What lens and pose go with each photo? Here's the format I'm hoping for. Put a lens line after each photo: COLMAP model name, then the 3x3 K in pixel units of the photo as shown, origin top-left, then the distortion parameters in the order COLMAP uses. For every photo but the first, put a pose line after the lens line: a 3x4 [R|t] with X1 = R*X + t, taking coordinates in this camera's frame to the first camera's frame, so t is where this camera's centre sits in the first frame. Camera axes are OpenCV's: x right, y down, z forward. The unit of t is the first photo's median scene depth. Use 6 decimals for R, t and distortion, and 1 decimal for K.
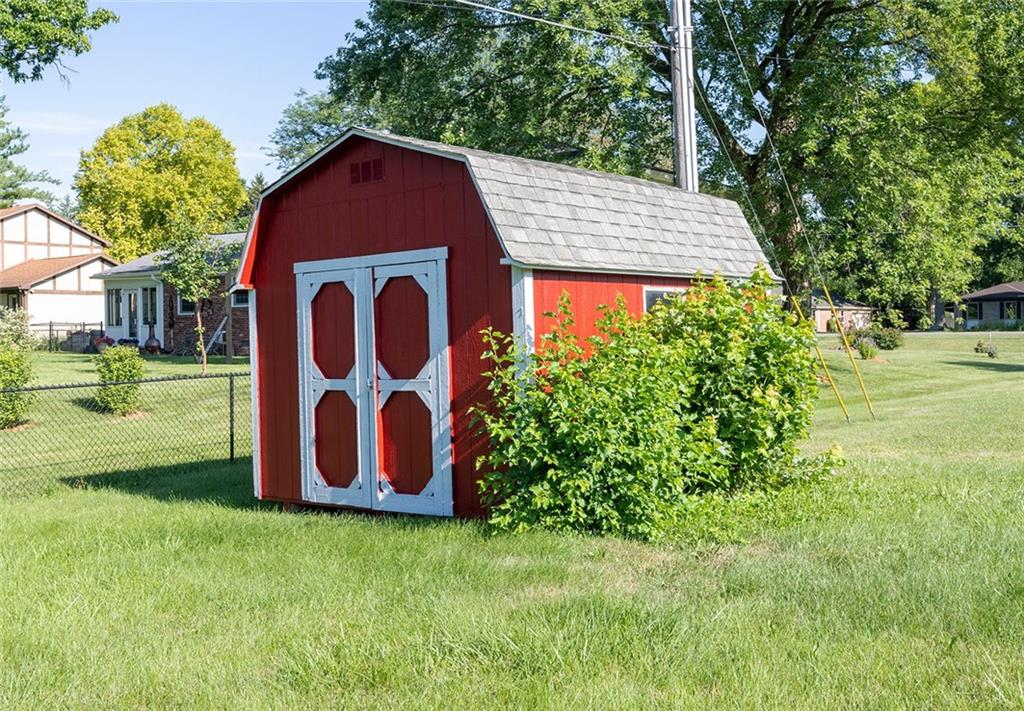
lens RADIAL K [[921.8, 0, 512.0], [0, 921.8, 354.3], [0, 0, 1]] dist [-0.001196, -0.000475]
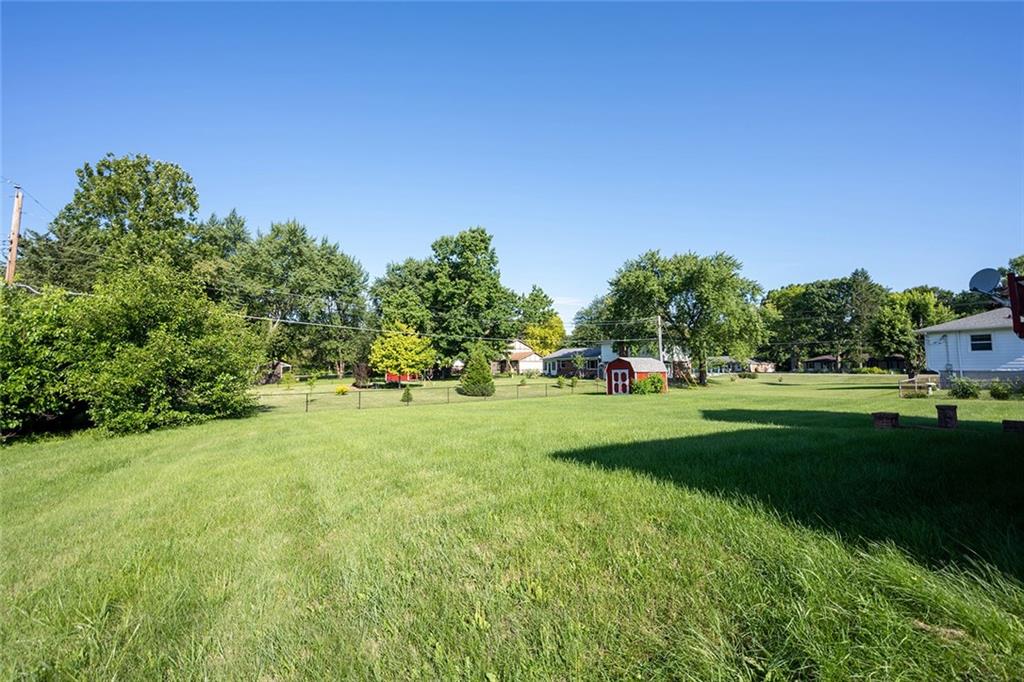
lens RADIAL K [[406.5, 0, 513.1], [0, 406.5, 343.4], [0, 0, 1]] dist [0.001333, 0.000103]
pose [[0.949947, -0.006510, -0.312344, 0.130314], [-0.018025, 0.996975, -0.075600, -0.036896], [0.311891, 0.077446, 0.946956, -3.721403]]
